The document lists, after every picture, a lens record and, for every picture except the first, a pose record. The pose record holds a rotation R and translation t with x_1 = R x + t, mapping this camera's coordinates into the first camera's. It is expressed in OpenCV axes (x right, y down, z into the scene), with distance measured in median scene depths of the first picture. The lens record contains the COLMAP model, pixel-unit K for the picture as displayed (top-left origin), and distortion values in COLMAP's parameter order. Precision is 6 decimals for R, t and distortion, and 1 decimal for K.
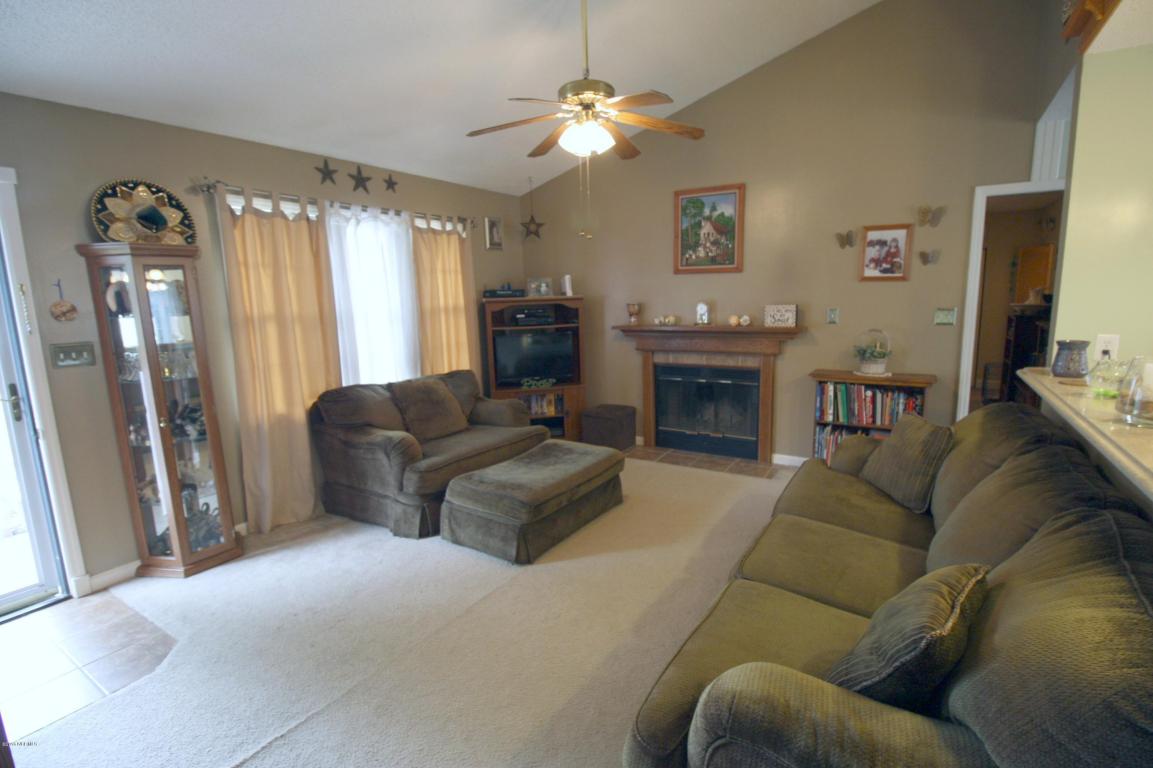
lens RADIAL K [[541.9, 0, 580.3], [0, 541.9, 382.6], [0, 0, 1]] dist [-0.001266, -0.012226]
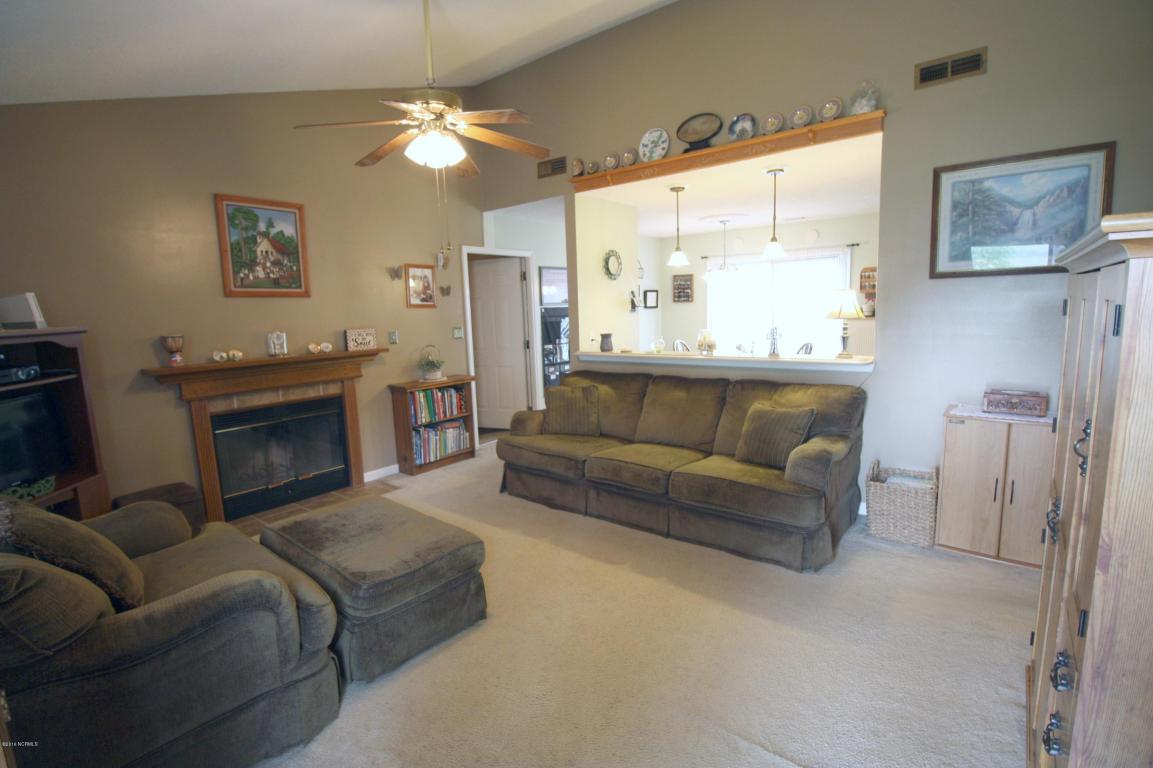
lens RADIAL K [[541.9, 0, 580.3], [0, 541.9, 382.6], [0, 0, 1]] dist [-0.001266, -0.012226]
pose [[0.109545, -0.115189, 0.987285, -0.594063], [0.192687, 0.976882, 0.092596, -0.053323], [-0.975126, 0.180094, 0.129208, 0.435722]]
